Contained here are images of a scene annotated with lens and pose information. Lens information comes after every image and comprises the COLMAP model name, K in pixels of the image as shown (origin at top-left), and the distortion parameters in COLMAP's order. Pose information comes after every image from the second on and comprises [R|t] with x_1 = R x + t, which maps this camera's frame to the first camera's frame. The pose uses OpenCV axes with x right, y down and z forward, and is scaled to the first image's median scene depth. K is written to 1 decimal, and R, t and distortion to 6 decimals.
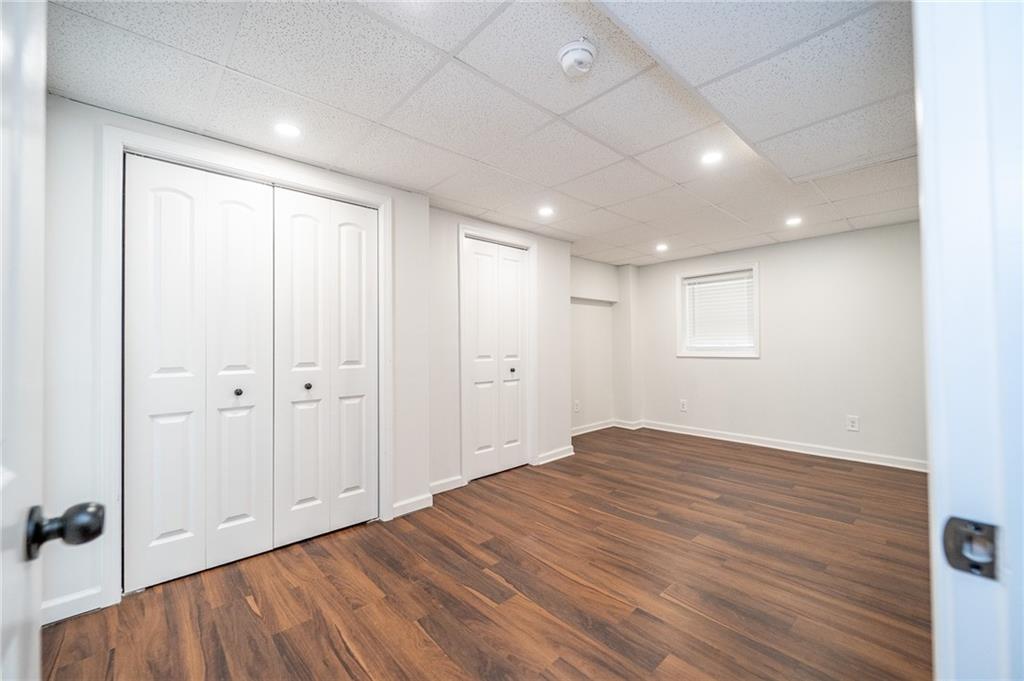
lens RADIAL K [[412.8, 0, 506.9], [0, 412.8, 342.8], [0, 0, 1]] dist [0.002407, -0.000944]
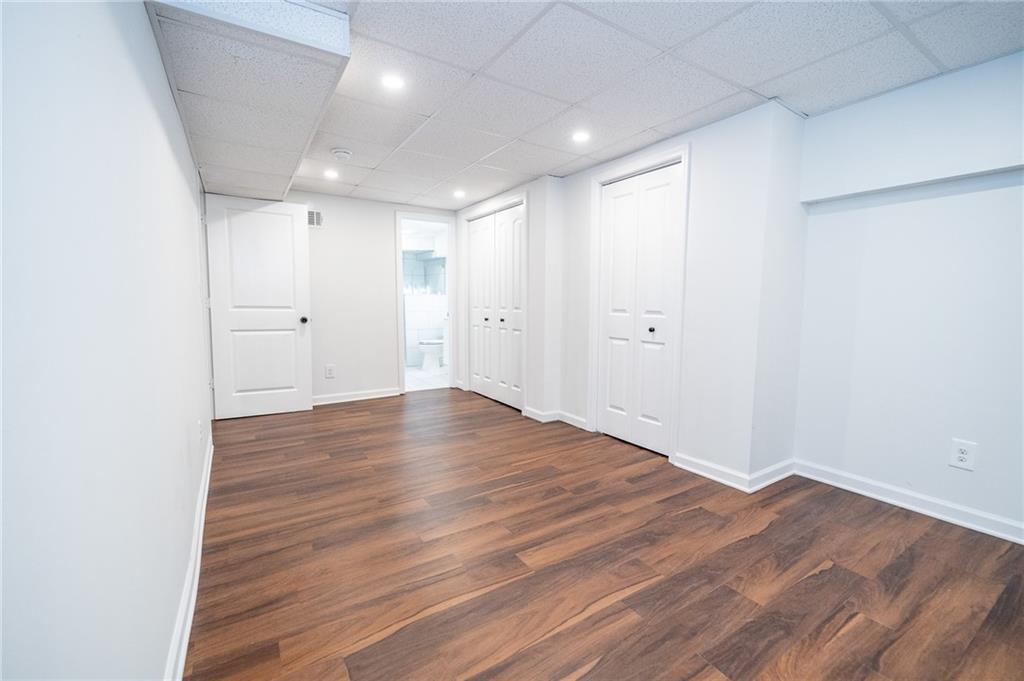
lens RADIAL K [[412.8, 0, 505.4], [0, 412.8, 343.9], [0, 0, 1]] dist [0.002407, -0.000944]
pose [[-0.165961, 0.112826, -0.979657, 0.958423], [0.005603, 0.993525, 0.113474, 0.001319], [0.986116, 0.013344, -0.165518, 0.970745]]
